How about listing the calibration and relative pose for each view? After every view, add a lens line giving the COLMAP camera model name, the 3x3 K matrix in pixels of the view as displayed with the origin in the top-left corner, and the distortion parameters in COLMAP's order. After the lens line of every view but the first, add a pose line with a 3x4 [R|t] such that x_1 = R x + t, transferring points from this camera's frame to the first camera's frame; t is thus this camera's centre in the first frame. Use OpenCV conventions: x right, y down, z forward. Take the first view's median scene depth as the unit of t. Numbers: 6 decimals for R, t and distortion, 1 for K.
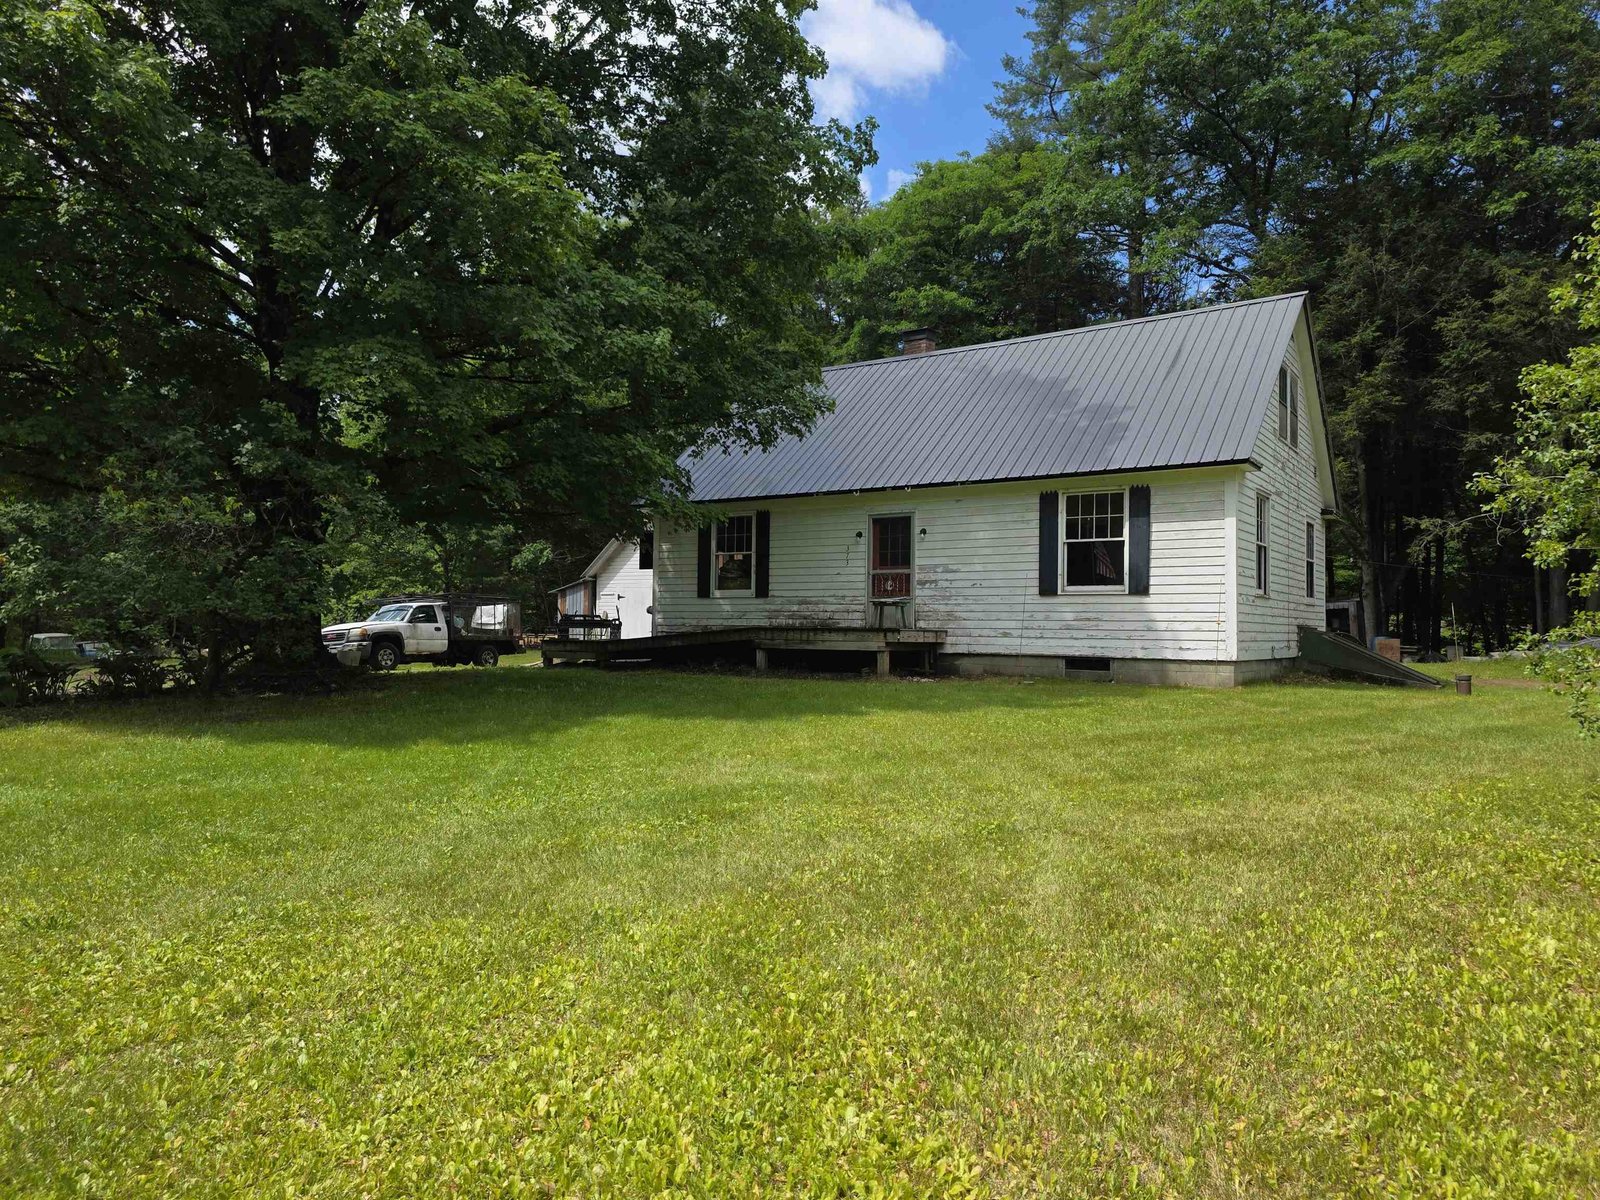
lens RADIAL K [[1072.7, 0, 797.4], [0, 1072.7, 584.7], [0, 0, 1]] dist [0.050894, -0.029747]
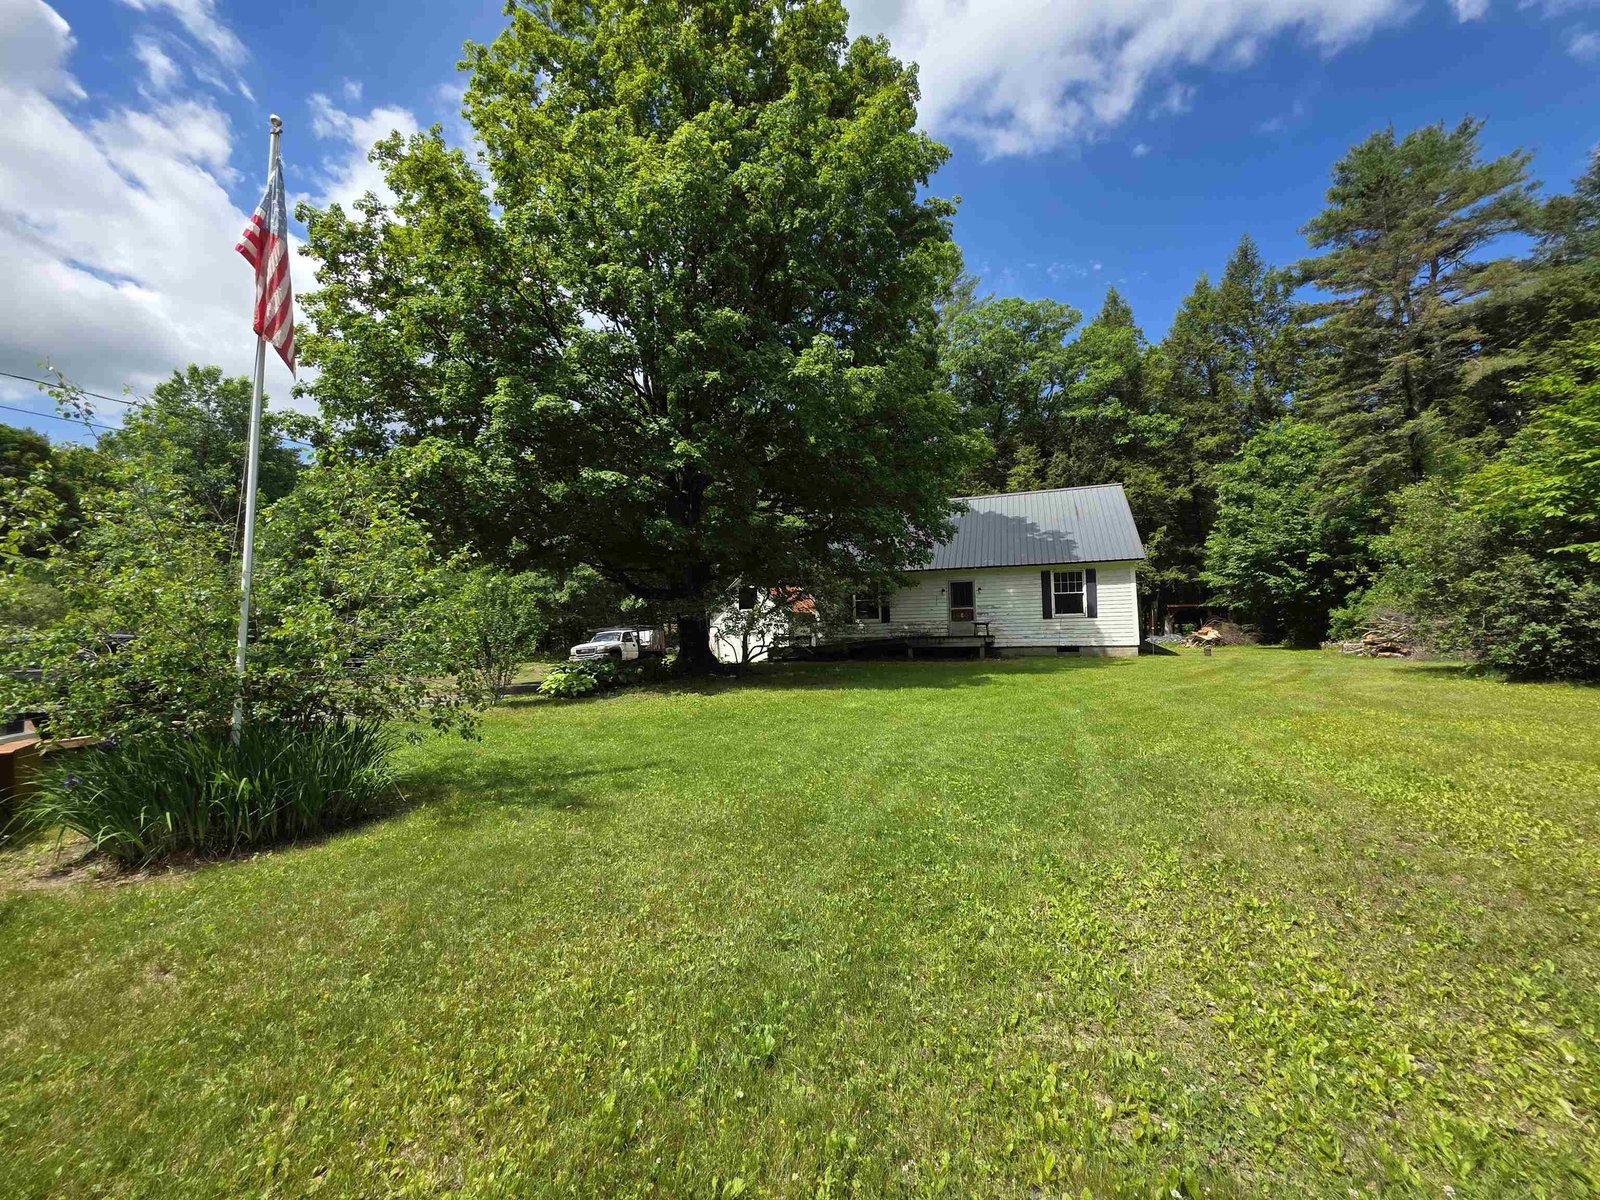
lens RADIAL K [[643.2, 0, 798.9], [0, 643.2, 596.5], [0, 0, 1]] dist [0.002191, 0.000332]
pose [[0.965204, -0.007132, 0.261400, -0.543350], [0.015794, 0.999393, -0.031051, -0.002118], [-0.261020, 0.034099, 0.964731, -0.114809]]
